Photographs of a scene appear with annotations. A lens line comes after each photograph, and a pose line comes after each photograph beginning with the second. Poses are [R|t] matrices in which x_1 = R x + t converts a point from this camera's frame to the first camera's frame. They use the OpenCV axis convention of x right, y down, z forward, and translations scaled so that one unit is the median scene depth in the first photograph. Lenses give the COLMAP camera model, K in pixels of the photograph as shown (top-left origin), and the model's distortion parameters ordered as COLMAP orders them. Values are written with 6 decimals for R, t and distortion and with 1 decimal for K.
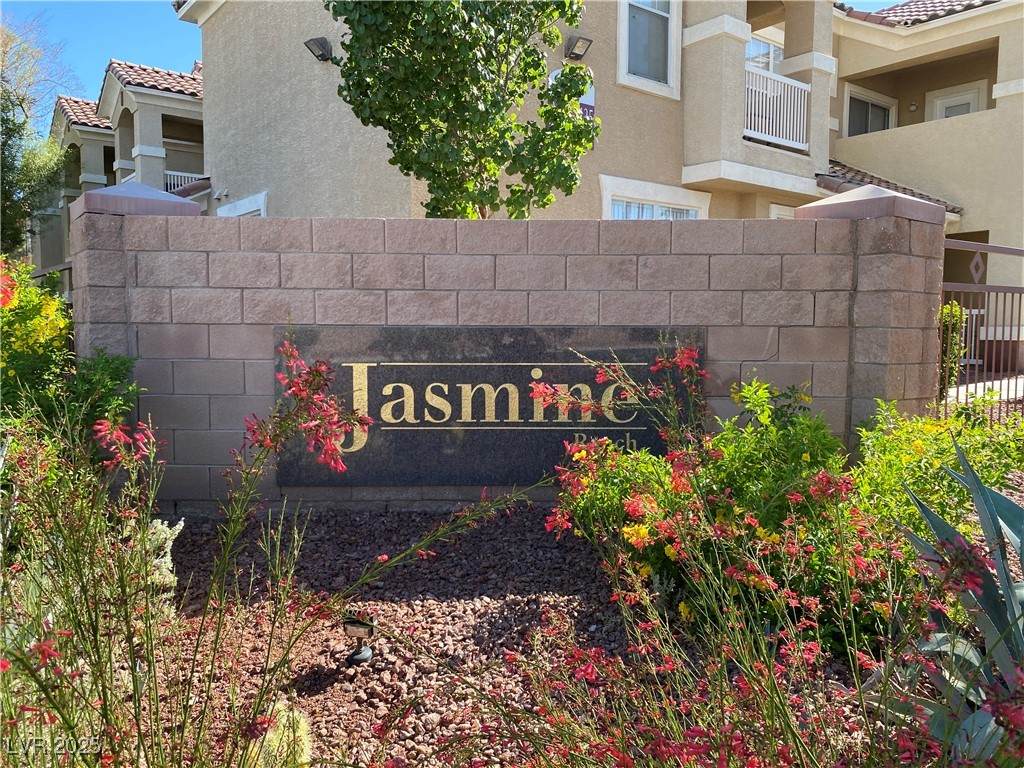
lens RADIAL K [[771.9, 0, 512.0], [0, 771.9, 384.0], [0, 0, 1]] dist [0.002393, 0.002270]
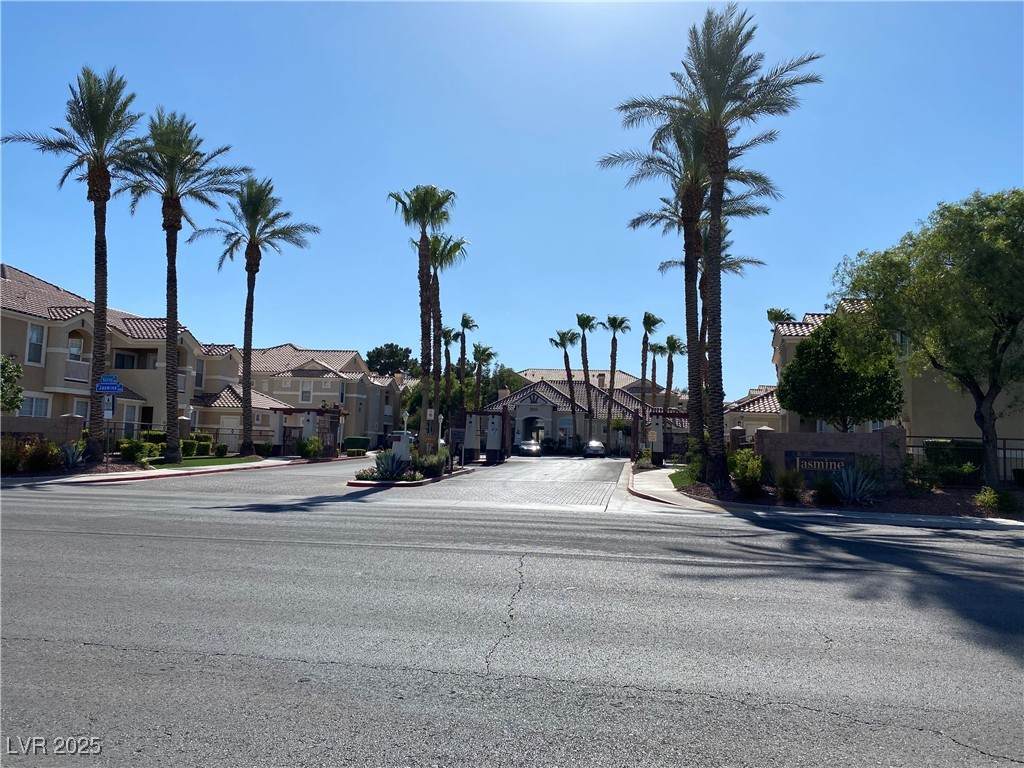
lens RADIAL K [[771.9, 0, 512.0], [0, 771.9, 384.0], [0, 0, 1]] dist [0.002393, 0.002270]
pose [[0.729788, 0.072665, 0.679801, -0.606871], [0.028891, 0.990170, -0.136855, 0.238446], [-0.683063, 0.119515, 0.720514, -2.940032]]
